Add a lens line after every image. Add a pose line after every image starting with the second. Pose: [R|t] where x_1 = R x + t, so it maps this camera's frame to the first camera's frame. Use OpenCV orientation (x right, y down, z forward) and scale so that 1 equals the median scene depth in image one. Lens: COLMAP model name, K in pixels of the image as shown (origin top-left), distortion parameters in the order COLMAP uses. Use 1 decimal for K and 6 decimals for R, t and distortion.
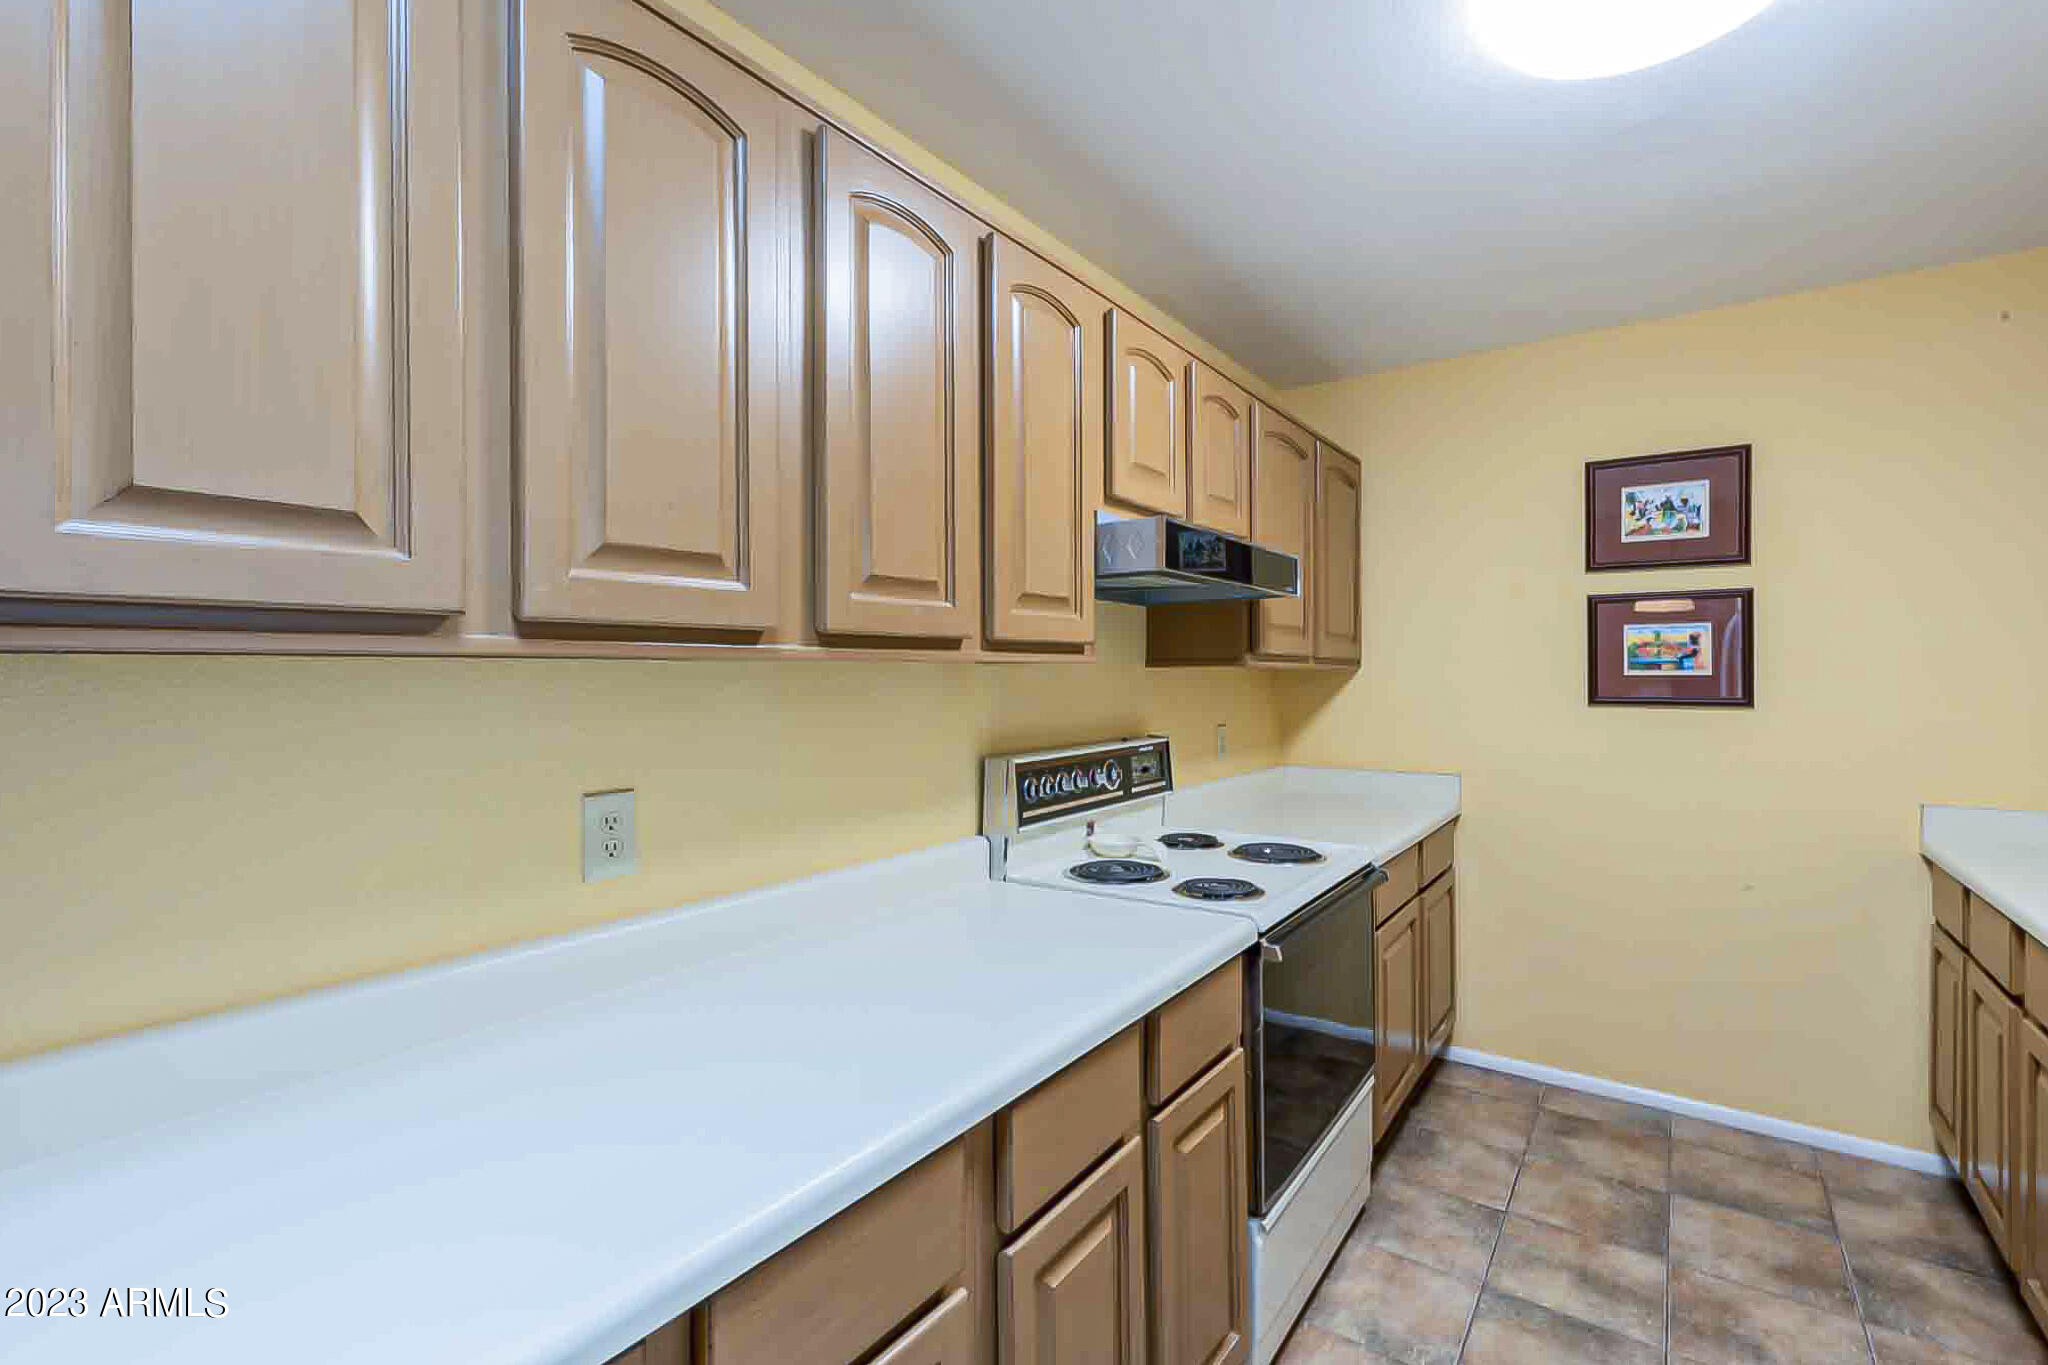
lens RADIAL K [[880.7, 0, 1025.9], [0, 880.7, 656.7], [0, 0, 1]] dist [0.000827, 0.000185]
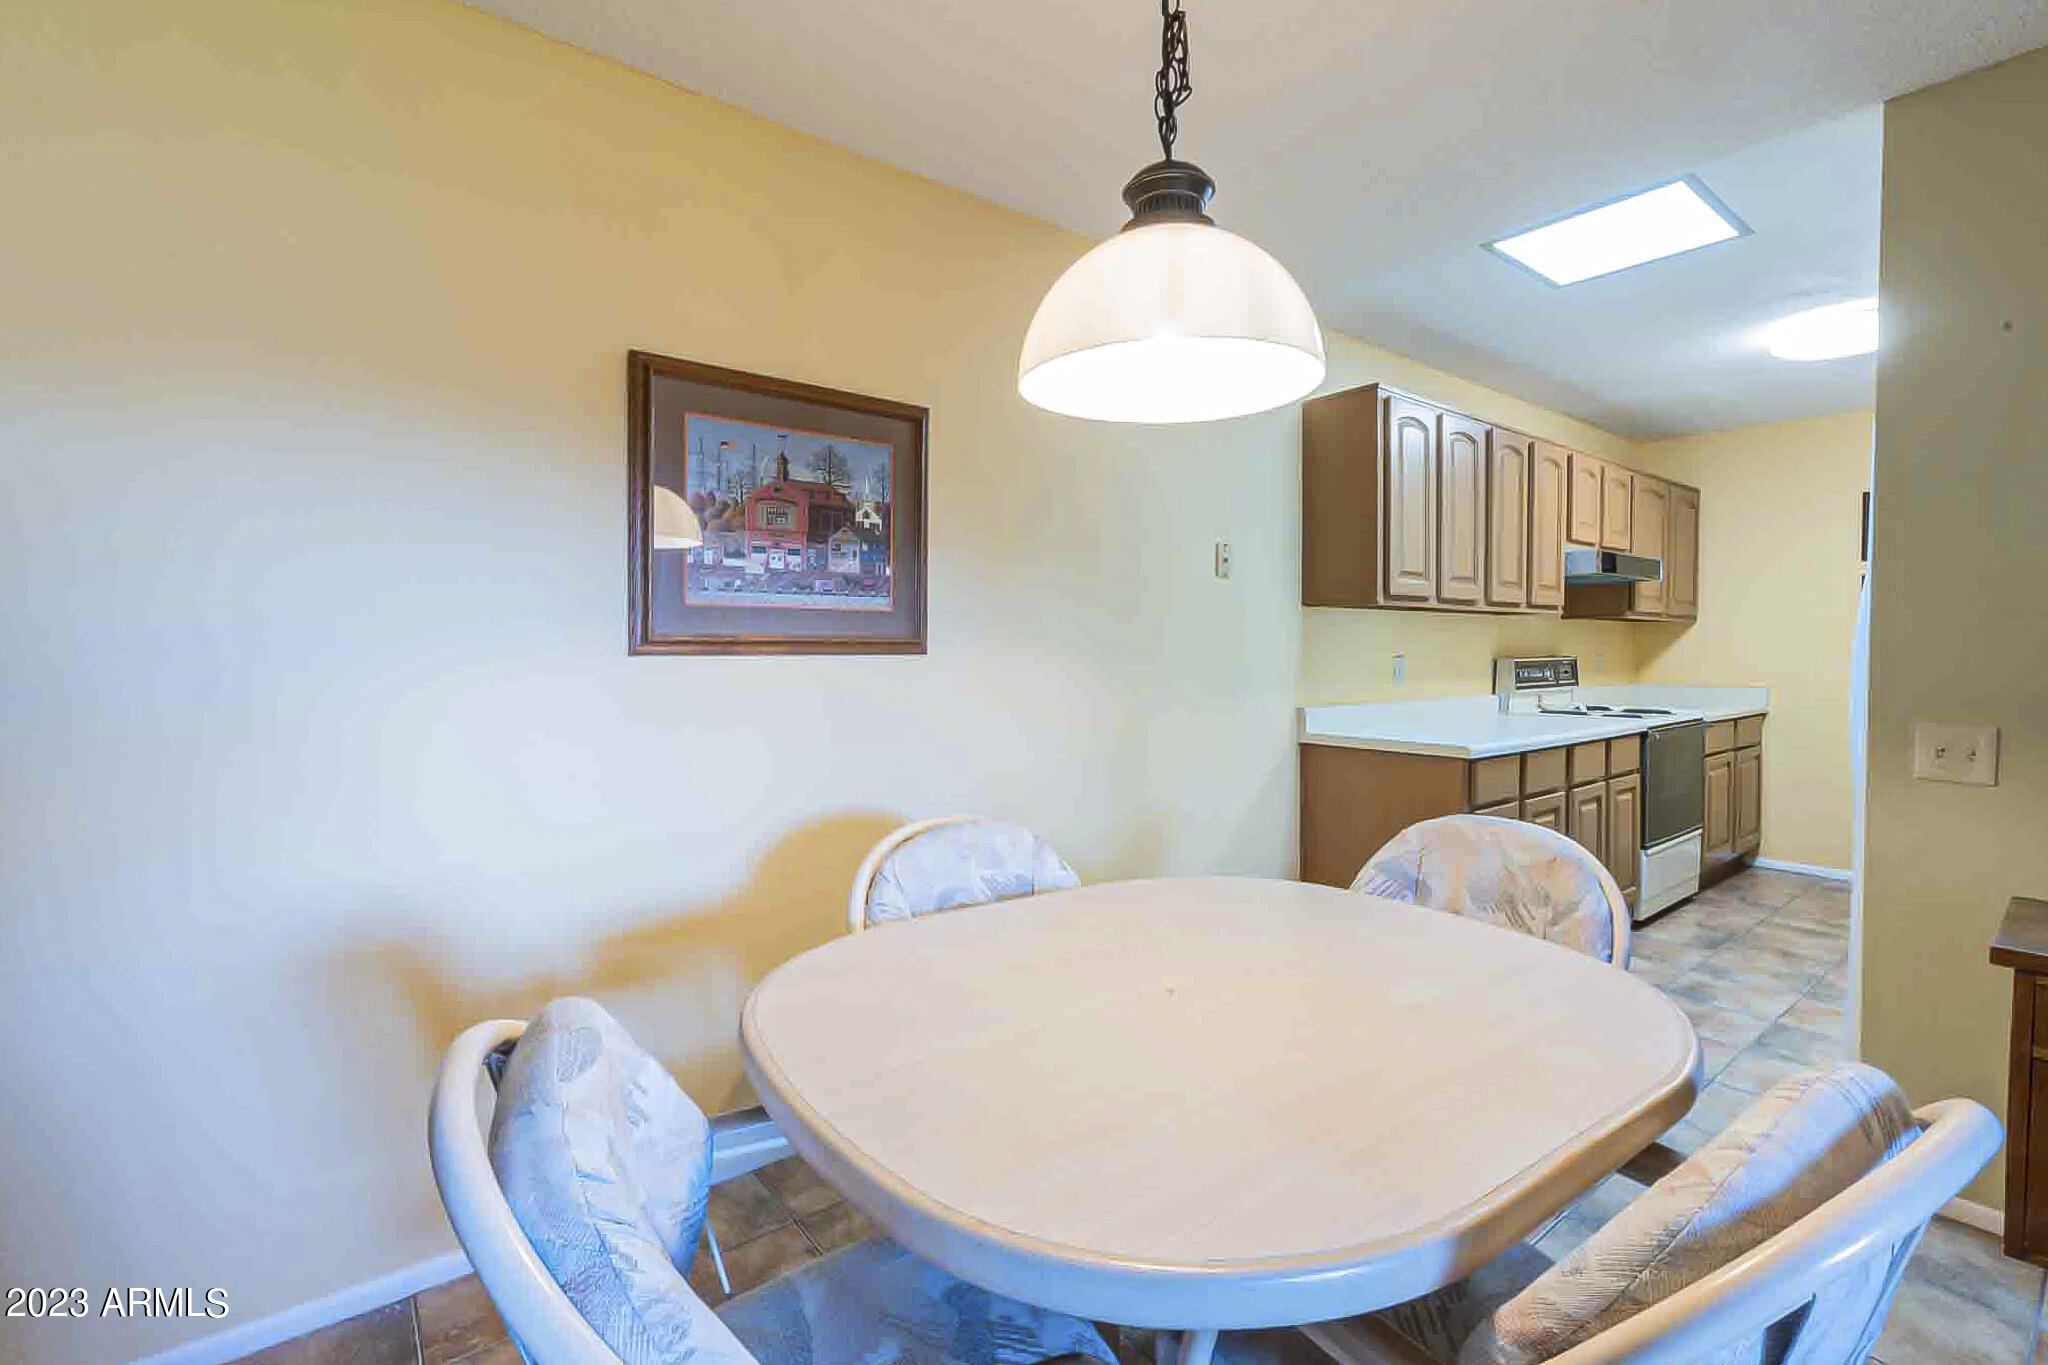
lens RADIAL K [[880.7, 0, 1025.9], [0, 880.7, 656.7], [0, 0, 1]] dist [0.000827, 0.000185]
pose [[0.961788, 0.009791, -0.273619, -0.452245], [-0.000296, 0.999397, 0.034721, 0.027178], [0.273794, -0.033313, 0.961211, -1.118273]]
